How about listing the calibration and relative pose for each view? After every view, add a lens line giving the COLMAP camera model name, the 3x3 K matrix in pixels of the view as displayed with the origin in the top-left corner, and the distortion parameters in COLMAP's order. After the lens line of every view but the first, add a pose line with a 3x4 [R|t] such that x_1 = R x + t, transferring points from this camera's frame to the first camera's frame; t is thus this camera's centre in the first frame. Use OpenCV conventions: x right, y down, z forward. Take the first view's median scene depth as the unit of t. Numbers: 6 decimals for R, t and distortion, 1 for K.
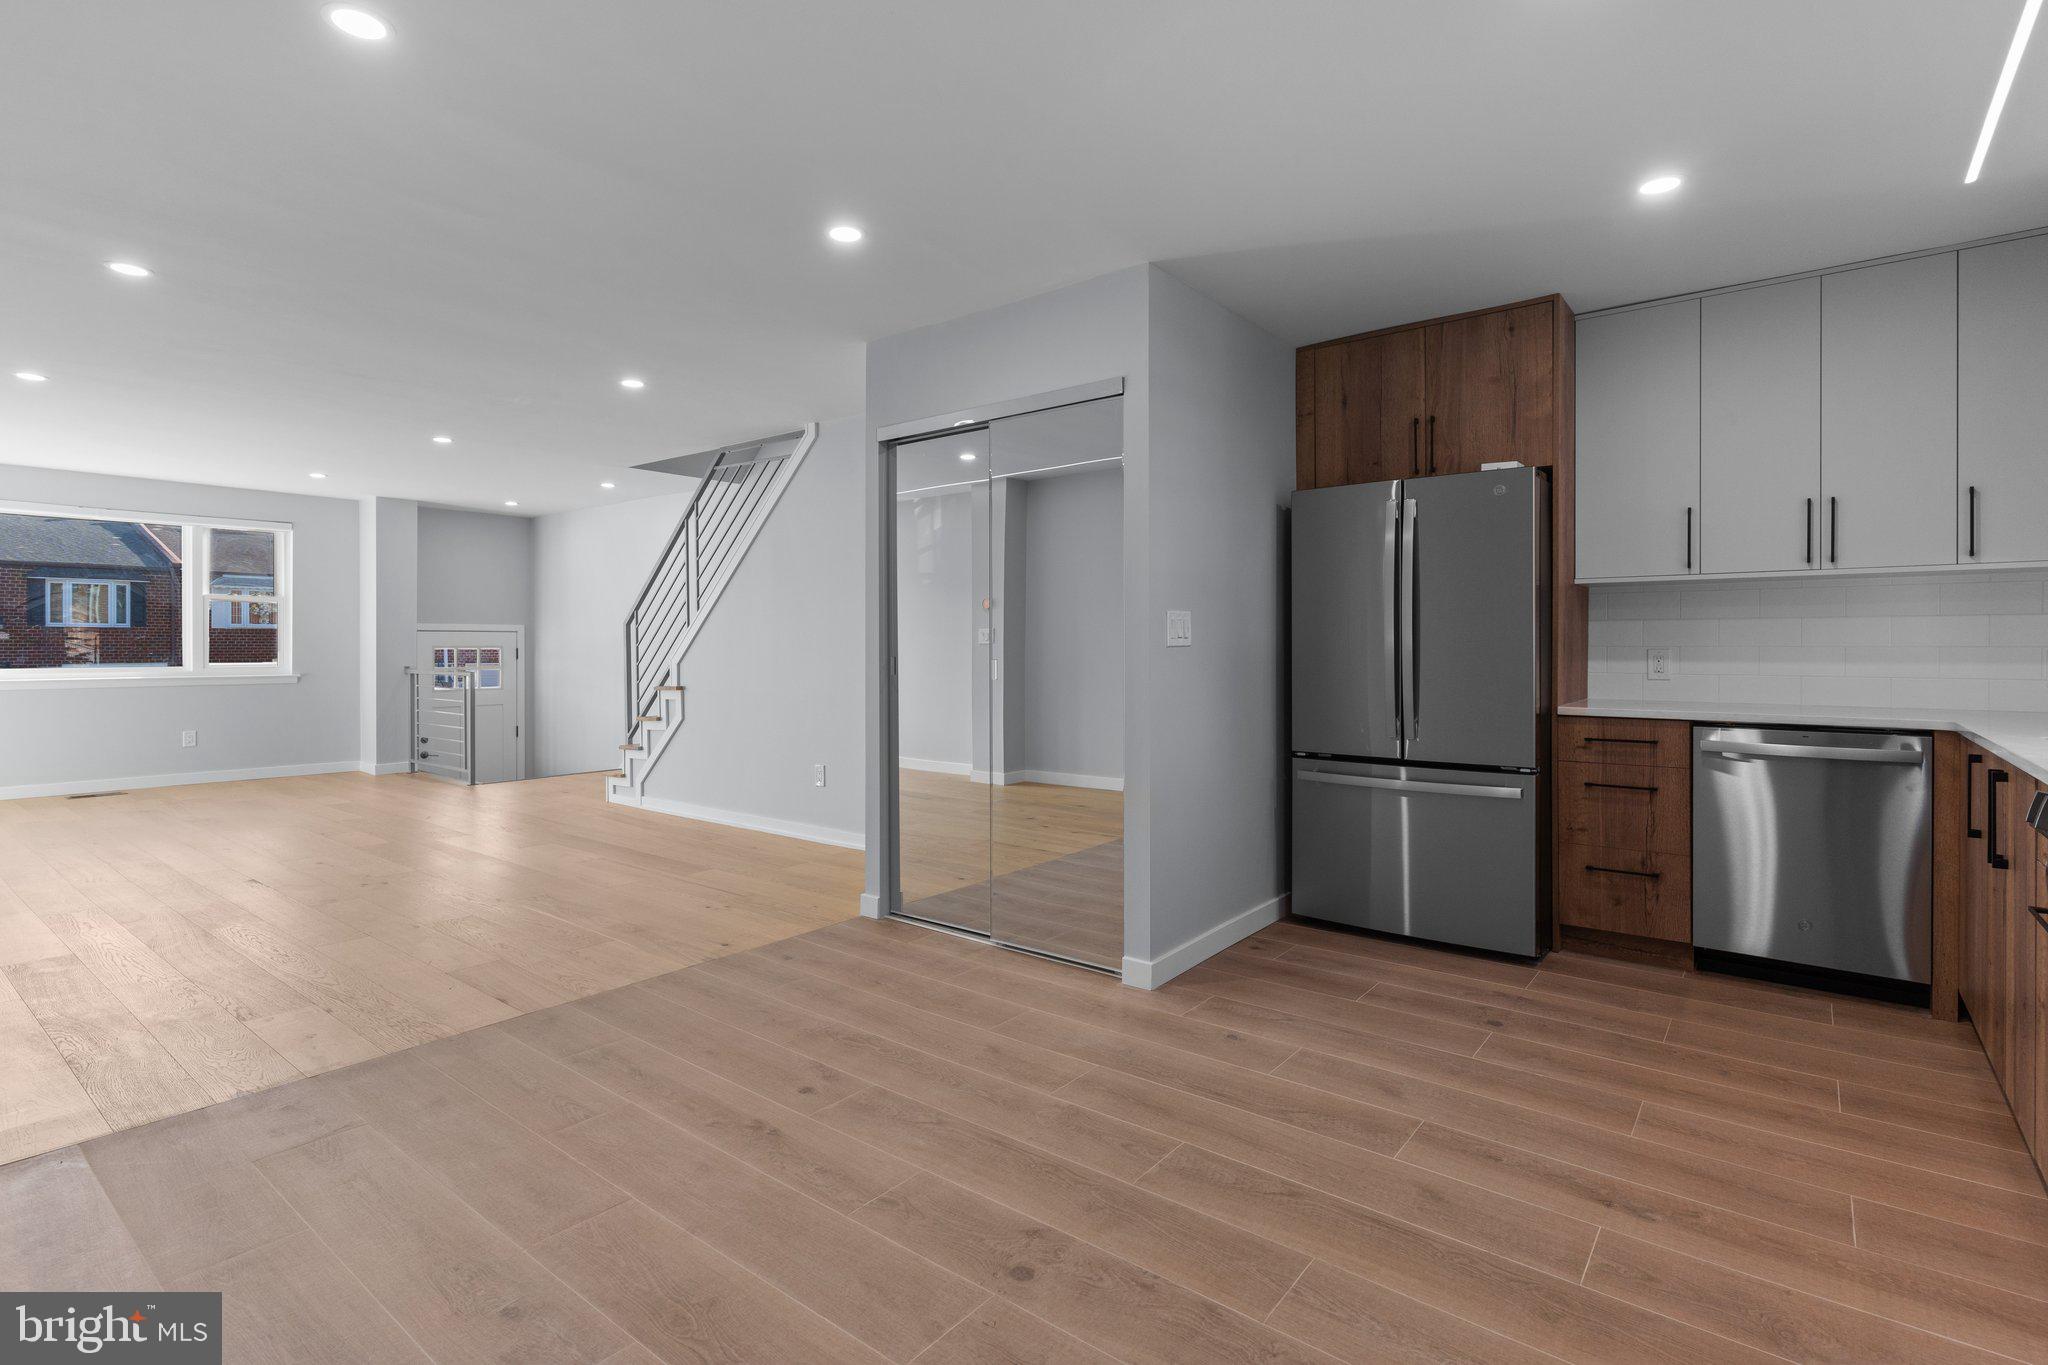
lens RADIAL K [[970.3, 0, 1020.1], [0, 970.3, 646.1], [0, 0, 1]] dist [0.000465, -0.000627]
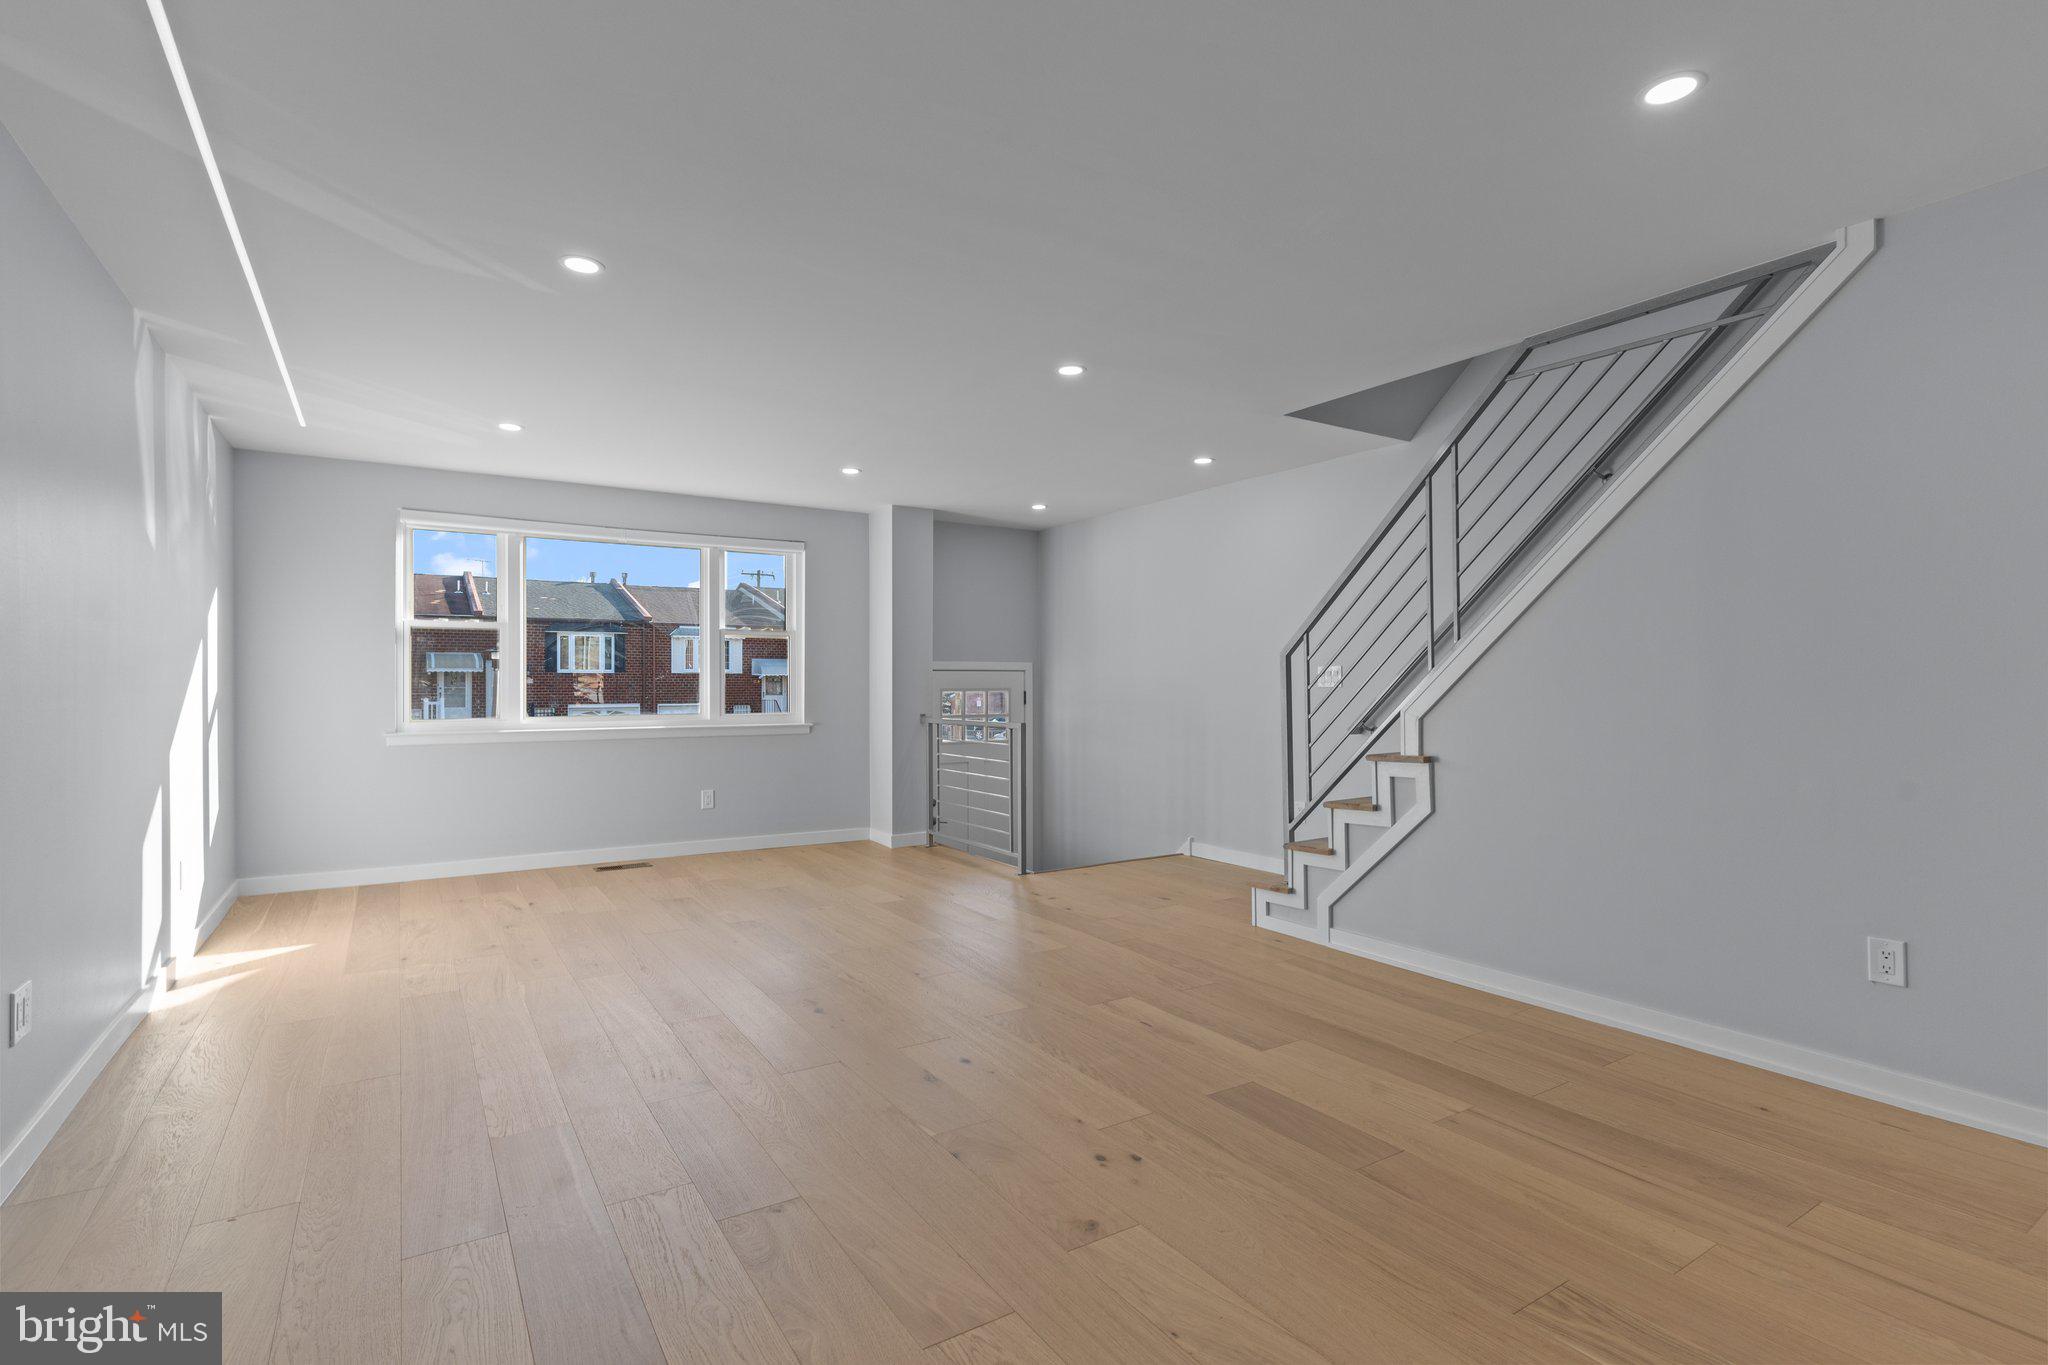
lens RADIAL K [[970.3, 0, 1029.8], [0, 970.3, 689.4], [0, 0, 1]] dist [0.000465, -0.000627]
pose [[0.945259, -0.001735, -0.326317, -0.438420], [0.002383, 0.999996, 0.001586, -0.001521], [0.326313, -0.002277, 0.945259, 0.408779]]
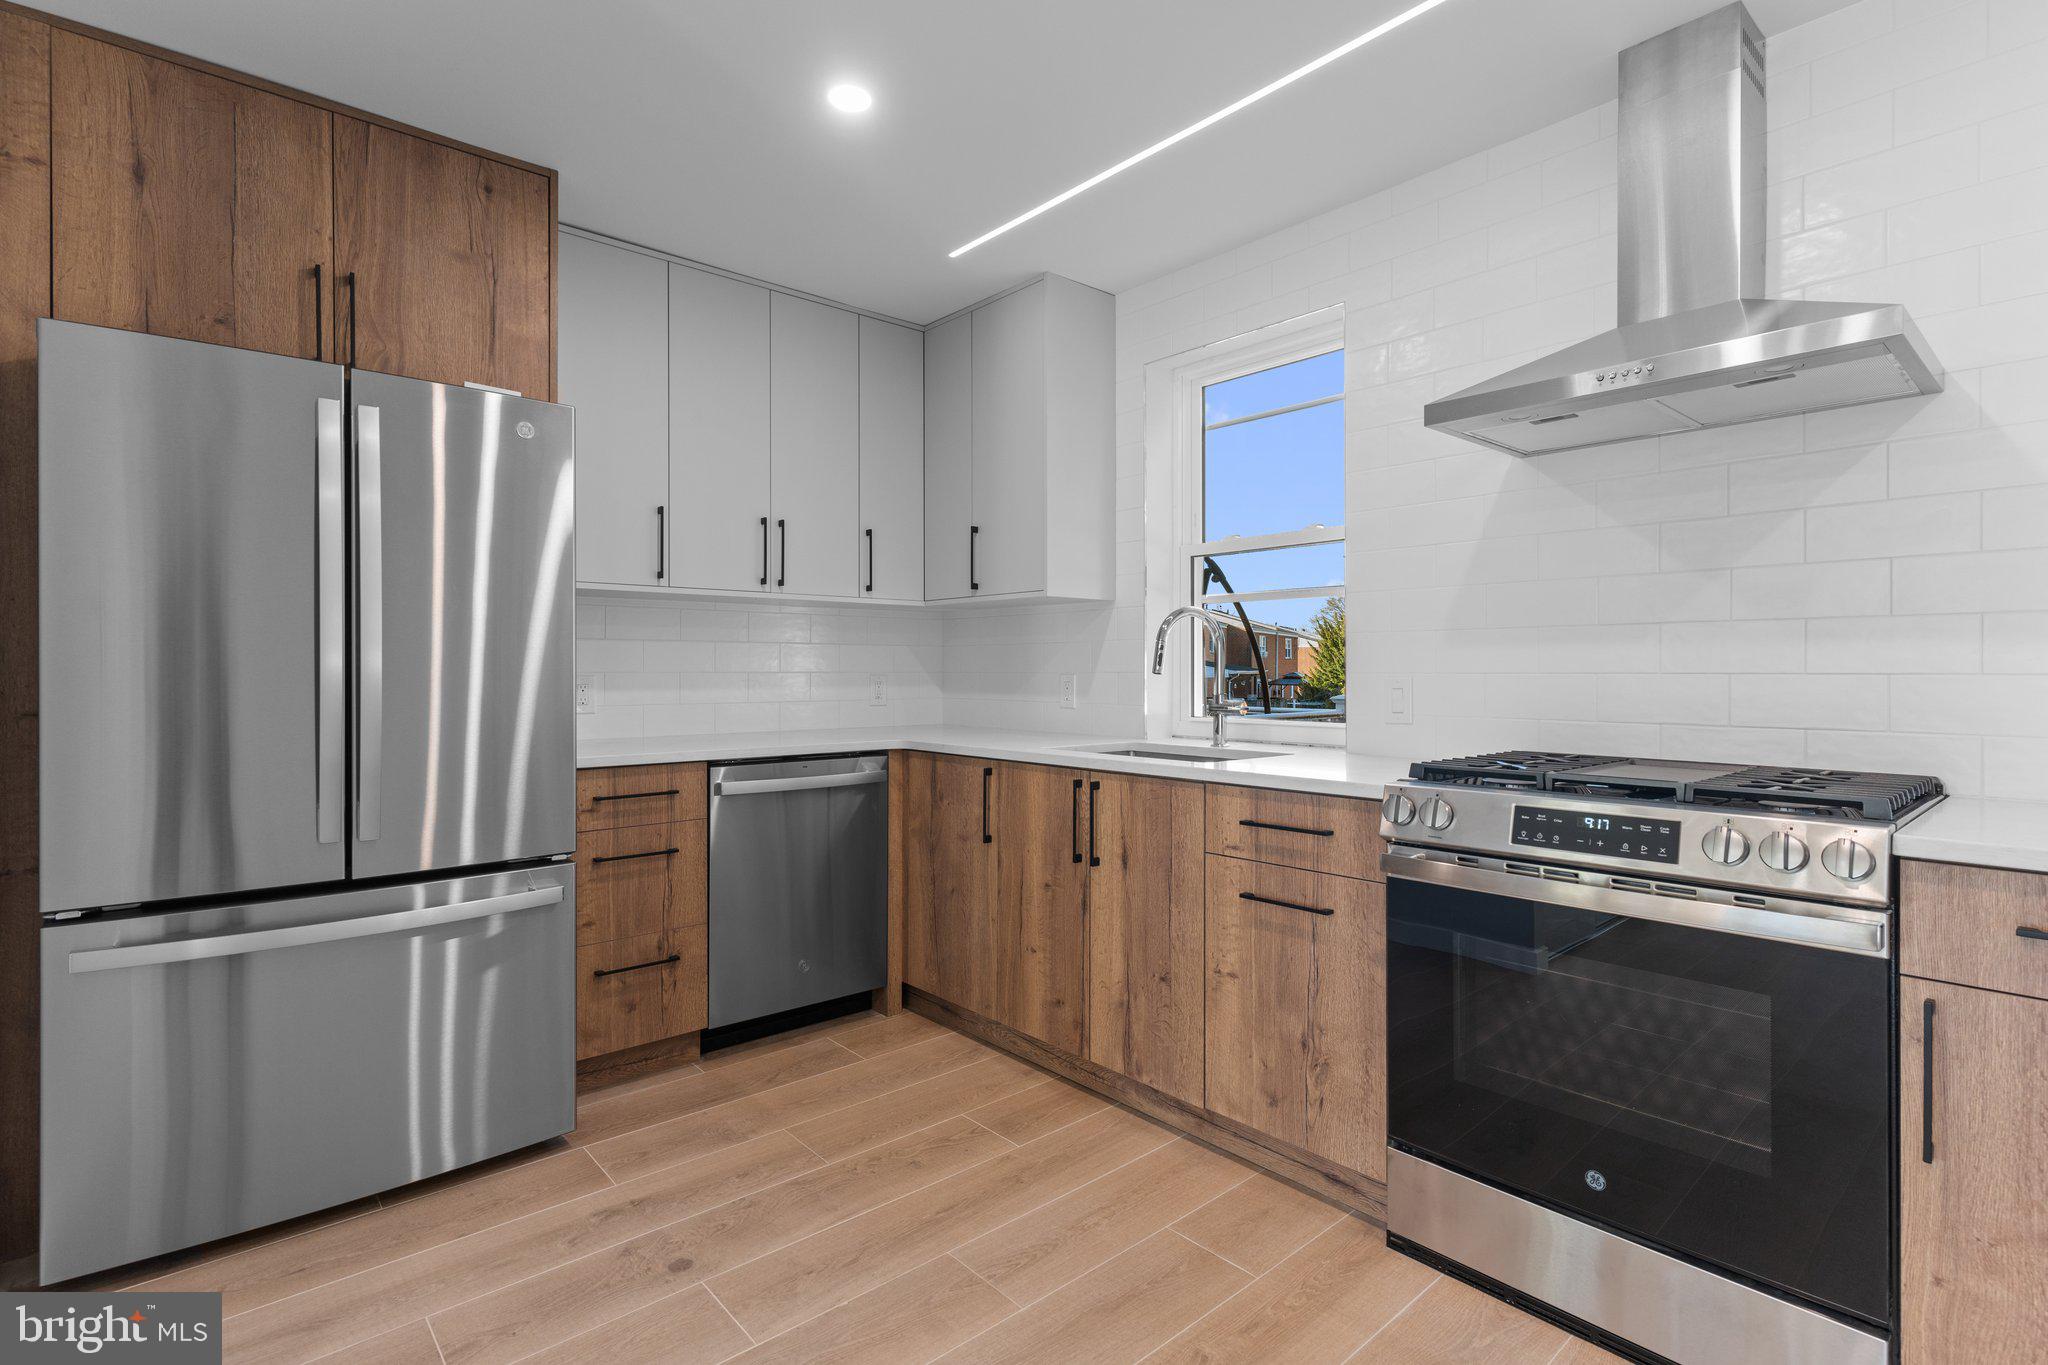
lens RADIAL K [[970.3, 0, 1032.1], [0, 970.3, 671.2], [0, 0, 1]] dist [0.000465, -0.000627]
pose [[0.172876, 0.000978, 0.984943, -0.049241], [0.001807, 0.999998, -0.001310, 0.000562], [-0.984942, 0.002006, 0.172874, 0.337020]]
